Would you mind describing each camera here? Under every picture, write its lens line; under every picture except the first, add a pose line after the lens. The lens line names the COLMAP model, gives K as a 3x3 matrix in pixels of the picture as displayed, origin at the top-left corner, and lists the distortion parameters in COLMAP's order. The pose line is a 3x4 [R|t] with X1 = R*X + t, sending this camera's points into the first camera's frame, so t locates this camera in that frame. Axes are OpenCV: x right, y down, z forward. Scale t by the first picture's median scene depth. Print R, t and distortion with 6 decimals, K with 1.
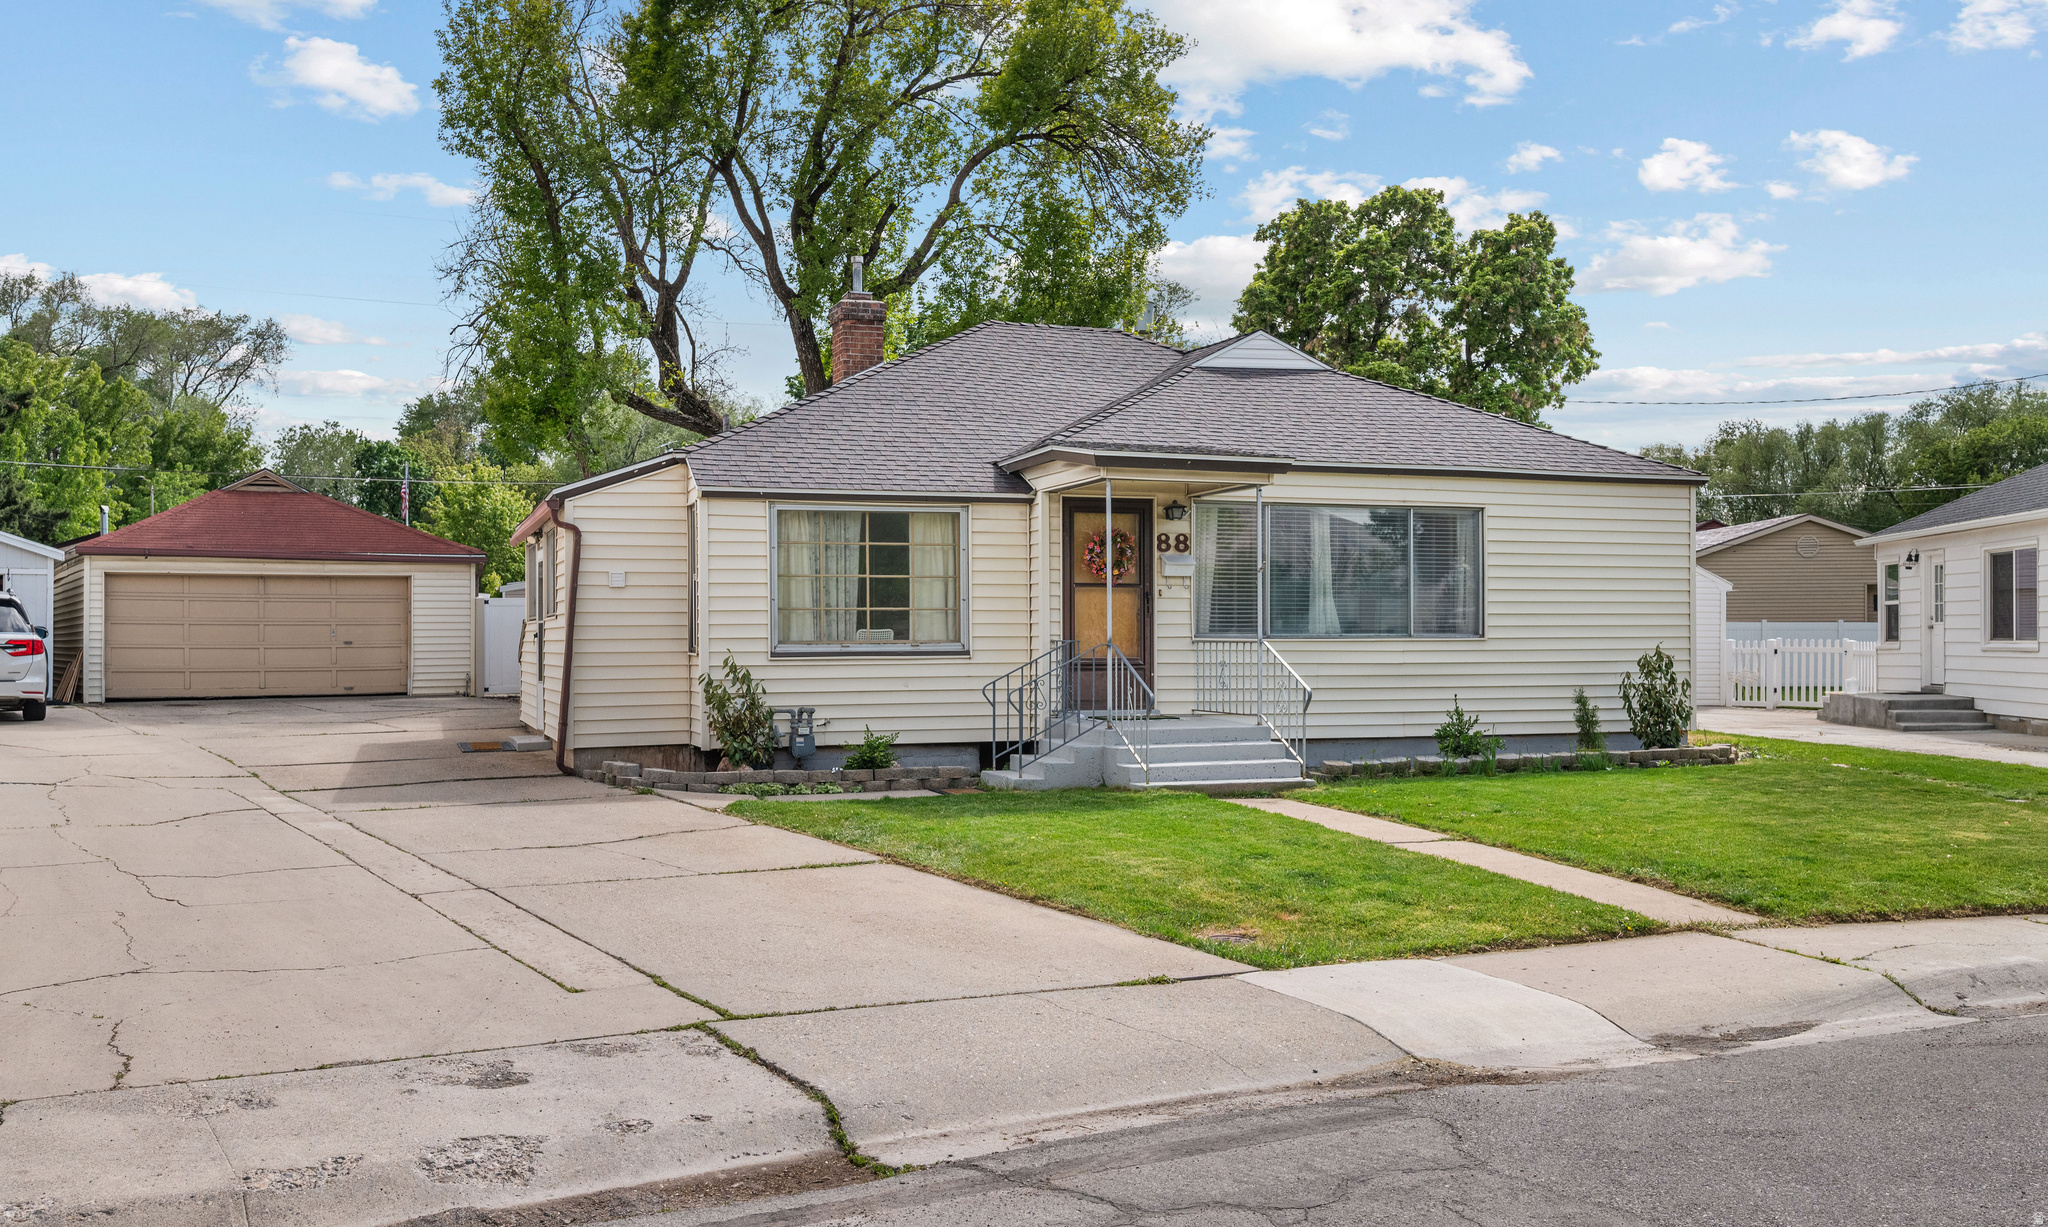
lens RADIAL K [[1771.5, 0, 1030.2], [0, 1771.5, 621.3], [0, 0, 1]] dist [-0.011215, 0.043963]
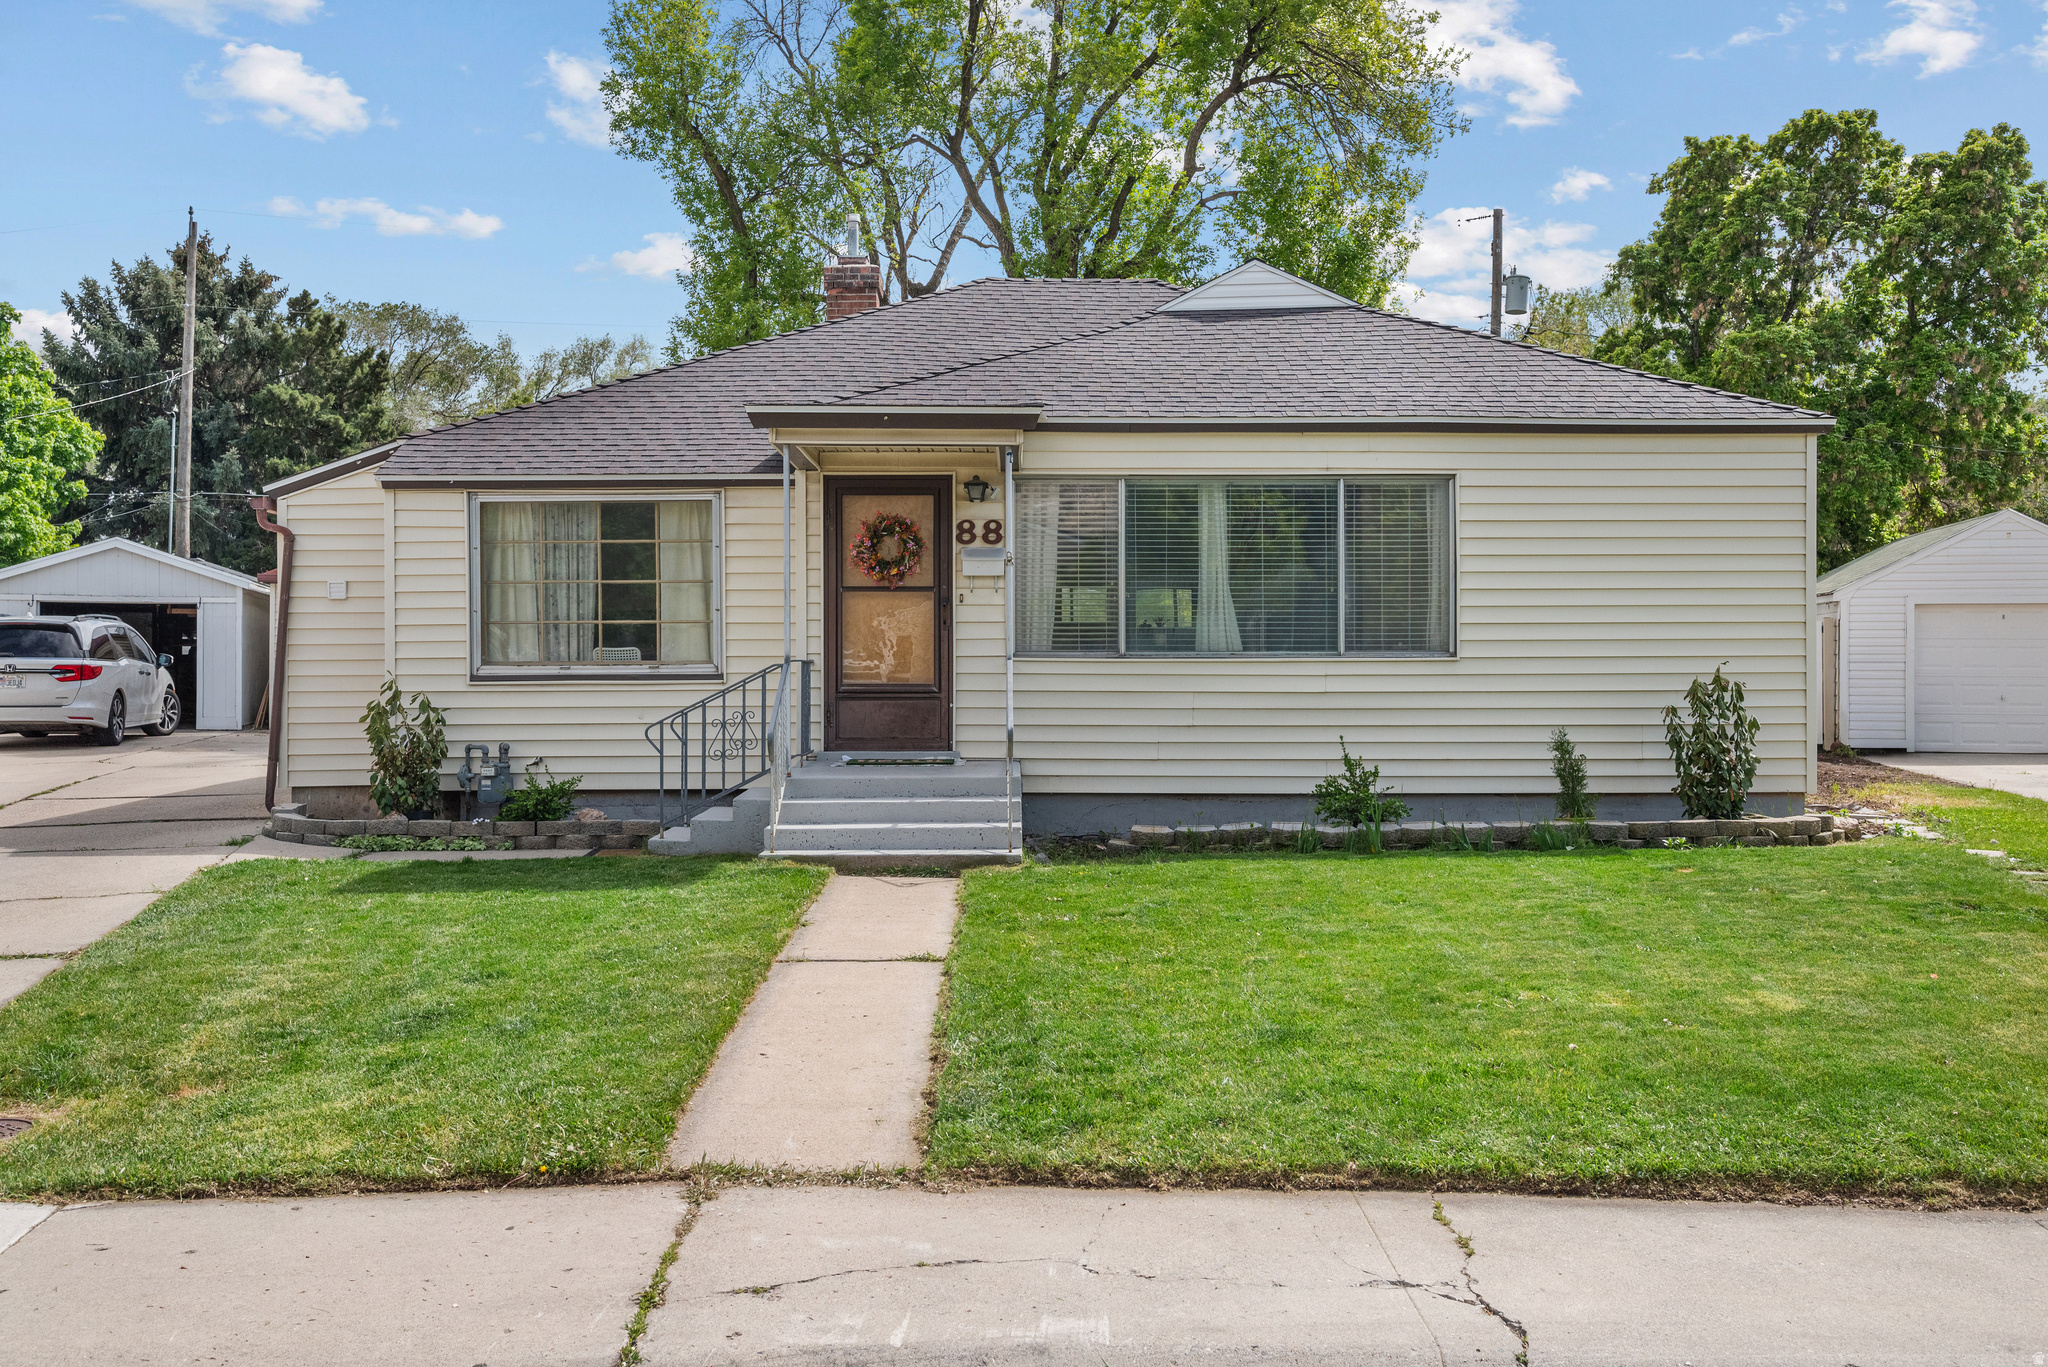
lens RADIAL K [[1778.3, 0, 1037.3], [0, 1778.3, 673.7], [0, 0, 1]] dist [0.004203, -0.025557]
pose [[0.946707, 0.000427, -0.322097, 0.350046], [0.003372, 0.999931, 0.011234, 0.007933], [0.322079, -0.011721, 0.946640, 0.286378]]
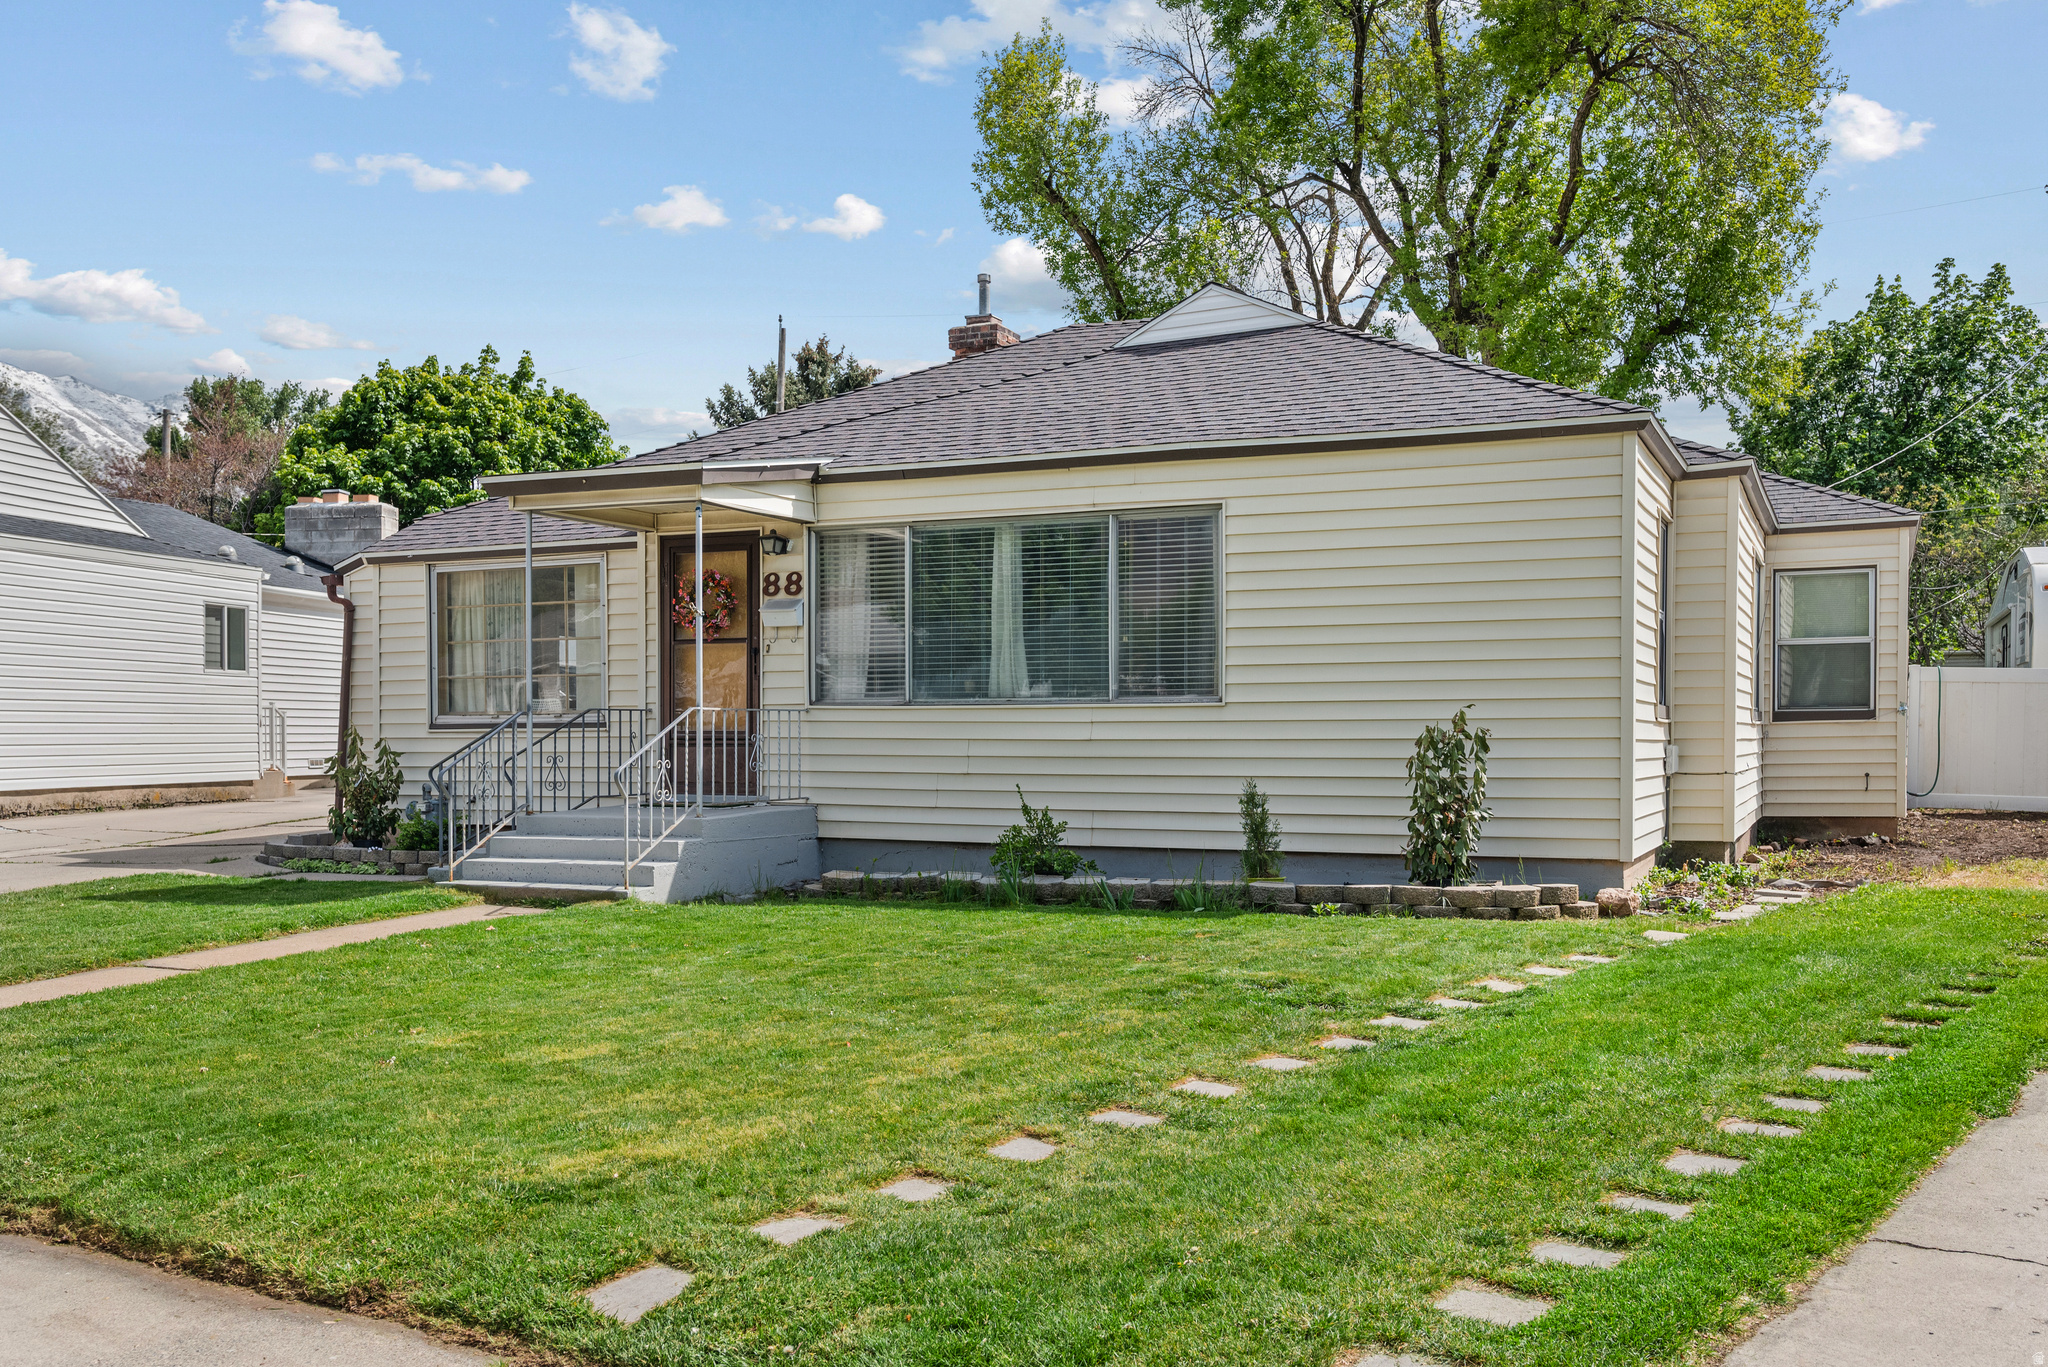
lens RADIAL K [[1778.3, 0, 1060.9], [0, 1778.3, 770.6], [0, 0, 1]] dist [0.004203, -0.025557]
pose [[0.728572, 0.015851, -0.684785, 0.712304], [0.007966, 0.999469, 0.031611, 0.014311], [0.684923, -0.028486, 0.728059, 0.509472]]
